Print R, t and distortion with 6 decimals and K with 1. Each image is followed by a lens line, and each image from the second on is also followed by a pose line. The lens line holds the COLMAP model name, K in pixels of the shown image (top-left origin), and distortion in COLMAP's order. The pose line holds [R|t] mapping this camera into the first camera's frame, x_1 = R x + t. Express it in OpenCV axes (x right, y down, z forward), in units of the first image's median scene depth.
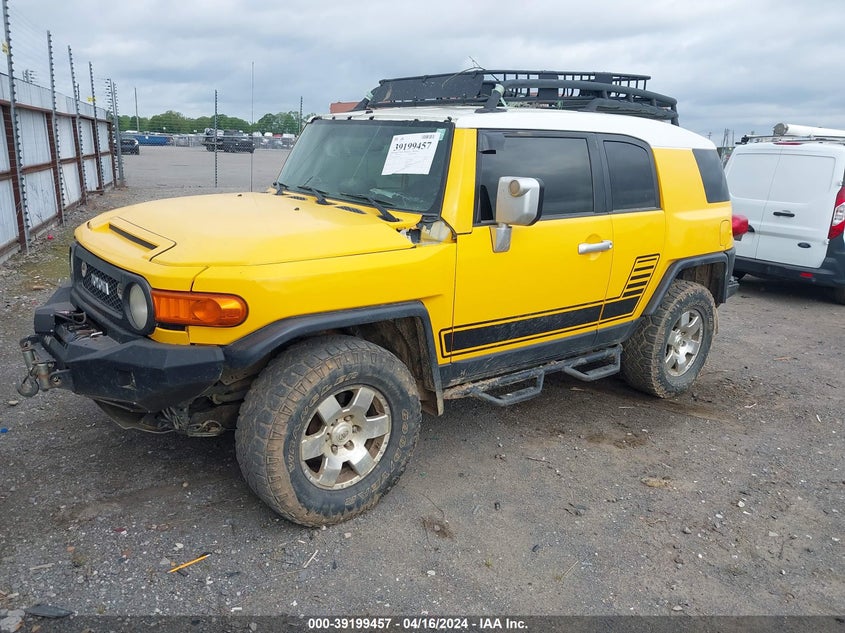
lens RADIAL K [[661.7, 0, 422.5], [0, 661.7, 316.5], [0, 0, 1]] dist [-0.000455, -0.006128]
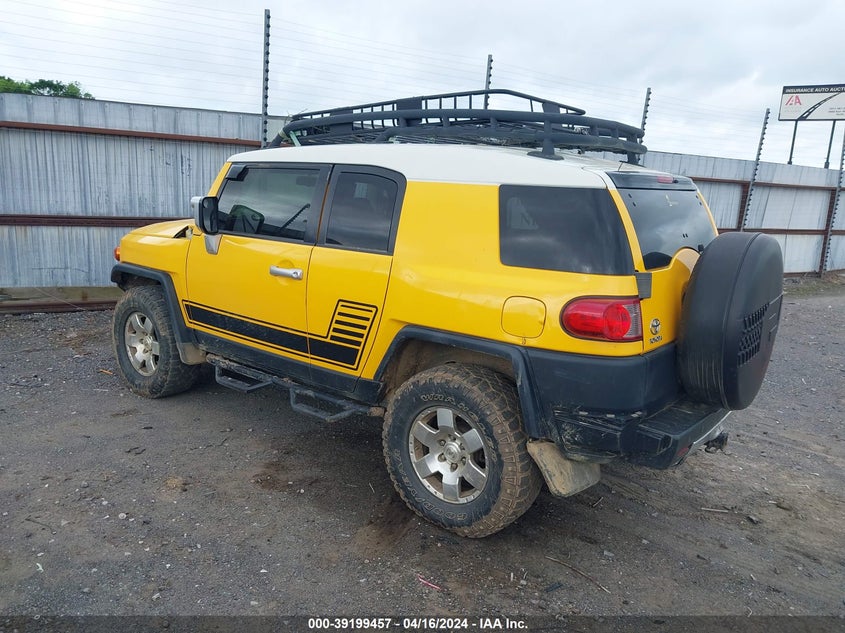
lens RADIAL K [[675.2, 0, 429.8], [0, 675.2, 311.6], [0, 0, 1]] dist [-0.002675, -0.013580]
pose [[0.219286, 0.164654, -0.961667, 1.251812], [-0.279111, 0.955051, 0.099876, -0.202337], [0.934886, 0.246510, 0.255385, 0.908349]]
